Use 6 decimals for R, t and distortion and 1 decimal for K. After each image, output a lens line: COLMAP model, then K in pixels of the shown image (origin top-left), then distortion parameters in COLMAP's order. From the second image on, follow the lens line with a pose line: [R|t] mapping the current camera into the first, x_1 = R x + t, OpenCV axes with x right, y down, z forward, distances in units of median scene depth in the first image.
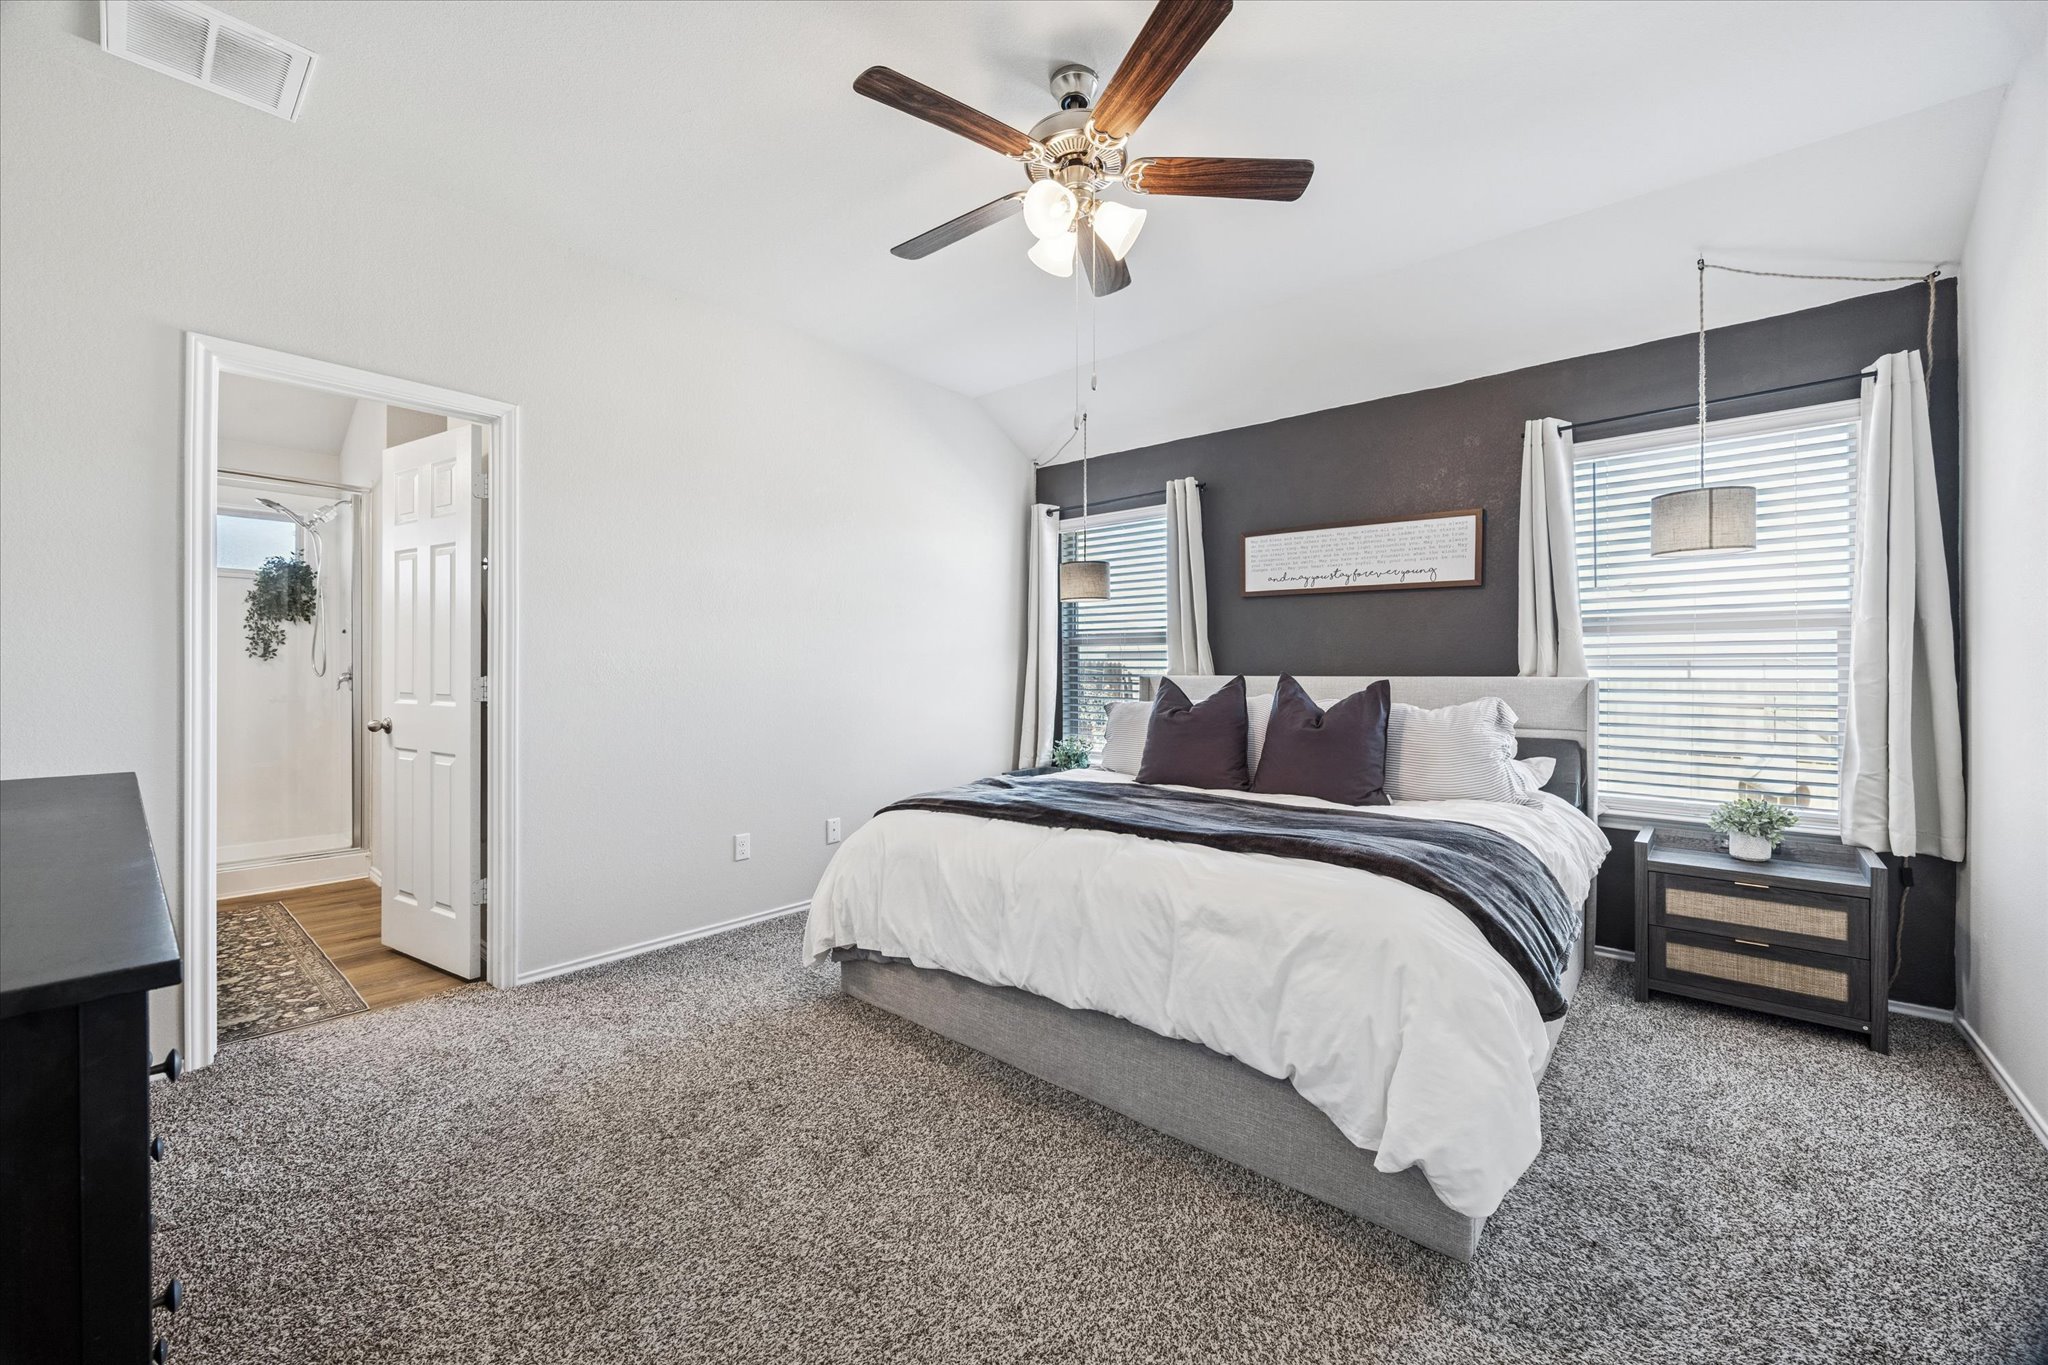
lens RADIAL K [[797.5, 0, 1025.8], [0, 797.5, 674.6], [0, 0, 1]] dist [0.000640, -0.000058]
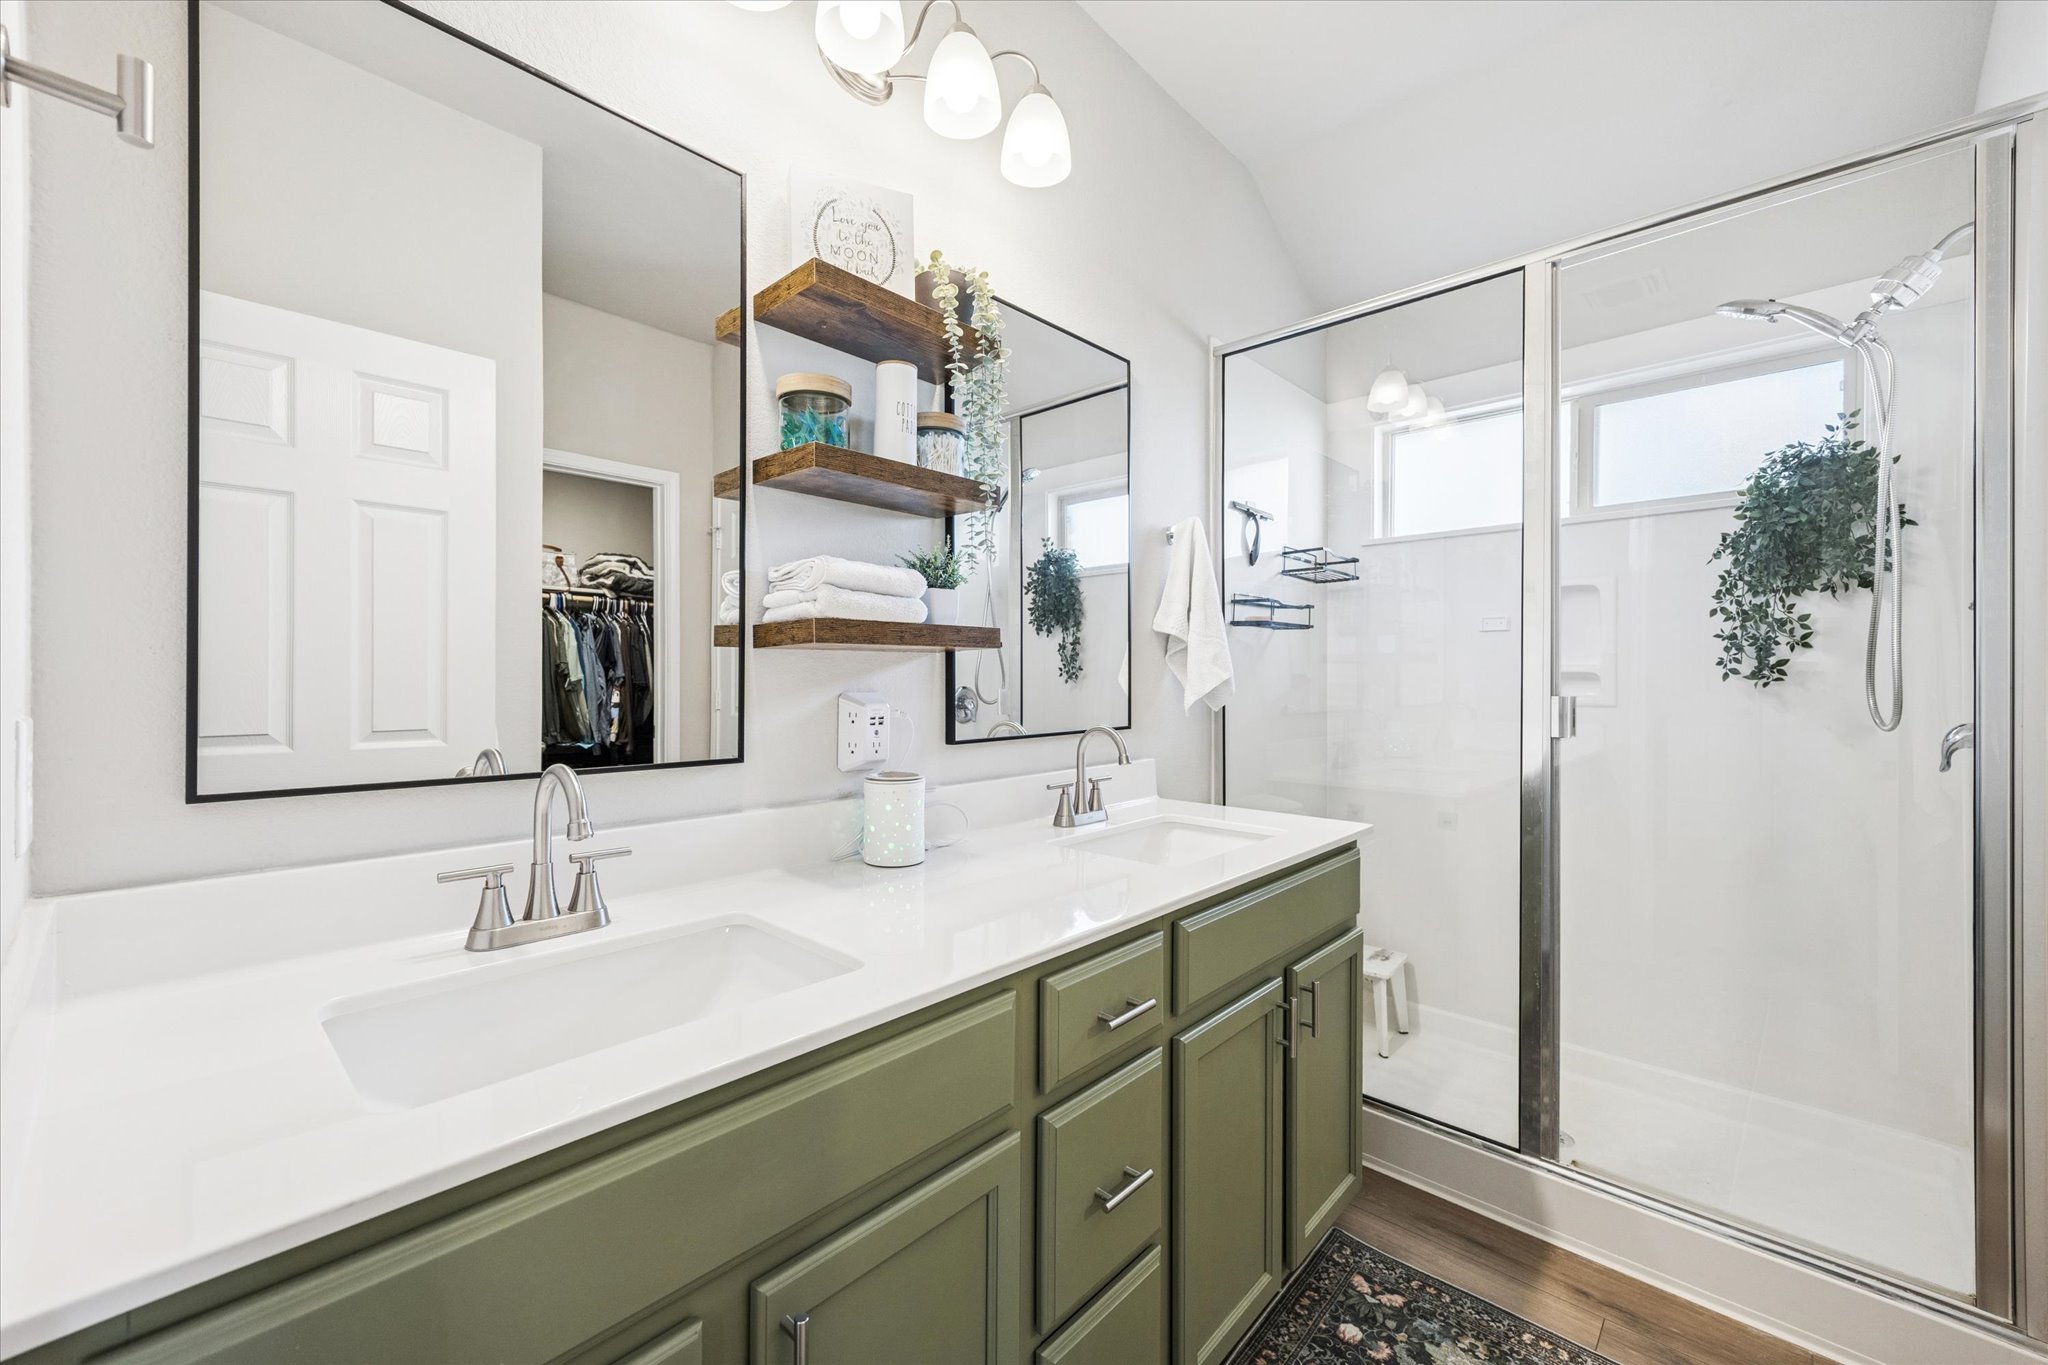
lens RADIAL K [[797.5, 0, 1021.9], [0, 797.5, 684.2], [0, 0, 1]] dist [0.000640, -0.000058]
pose [[-0.050483, -0.001637, -0.998724, -0.489697], [-0.002844, 0.999995, -0.001495, -0.016809], [0.998721, 0.002765, -0.050487, 0.611534]]
